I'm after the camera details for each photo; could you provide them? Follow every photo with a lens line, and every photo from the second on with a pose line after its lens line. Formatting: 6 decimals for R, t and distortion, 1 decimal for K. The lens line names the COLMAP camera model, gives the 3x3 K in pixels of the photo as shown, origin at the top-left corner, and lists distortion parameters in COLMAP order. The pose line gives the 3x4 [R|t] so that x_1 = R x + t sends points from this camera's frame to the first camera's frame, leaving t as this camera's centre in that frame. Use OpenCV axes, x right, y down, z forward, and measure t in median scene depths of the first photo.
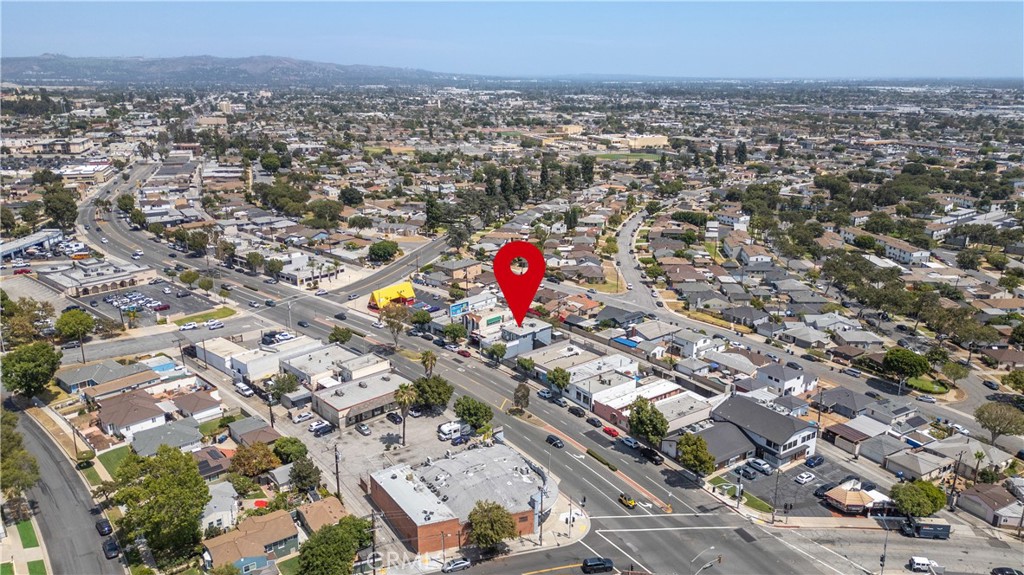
lens RADIAL K [[716.9, 0, 516.9], [0, 716.9, 289.6], [0, 0, 1]] dist [0.064220, -0.060575]
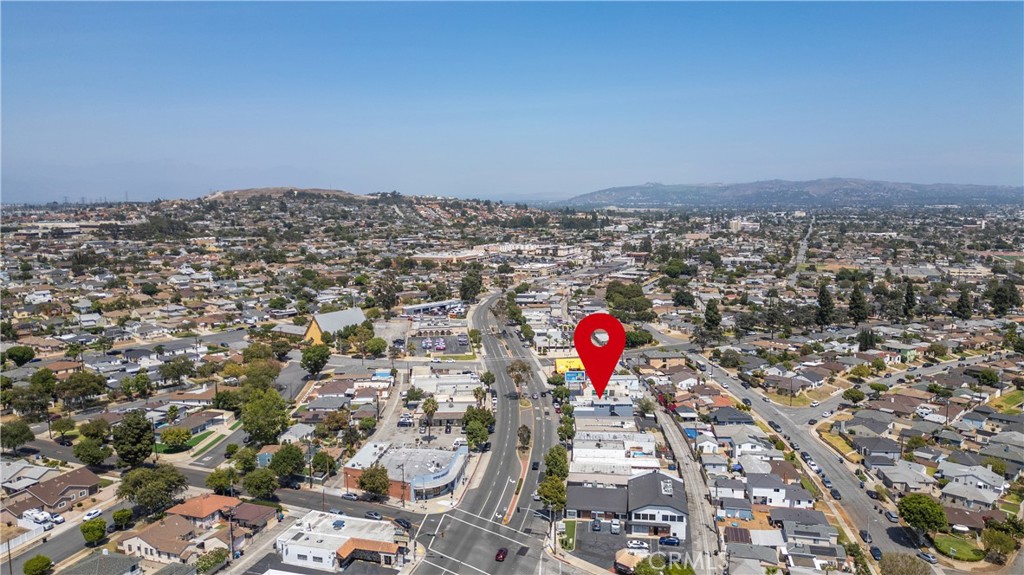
lens RADIAL K [[716.9, 0, 516.9], [0, 716.9, 289.6], [0, 0, 1]] dist [0.064220, -0.060575]
pose [[0.735077, 0.077999, -0.673482, 0.698819], [-0.184498, 0.978885, -0.088003, 0.006625], [0.652397, 0.188945, 0.733947, -0.001157]]
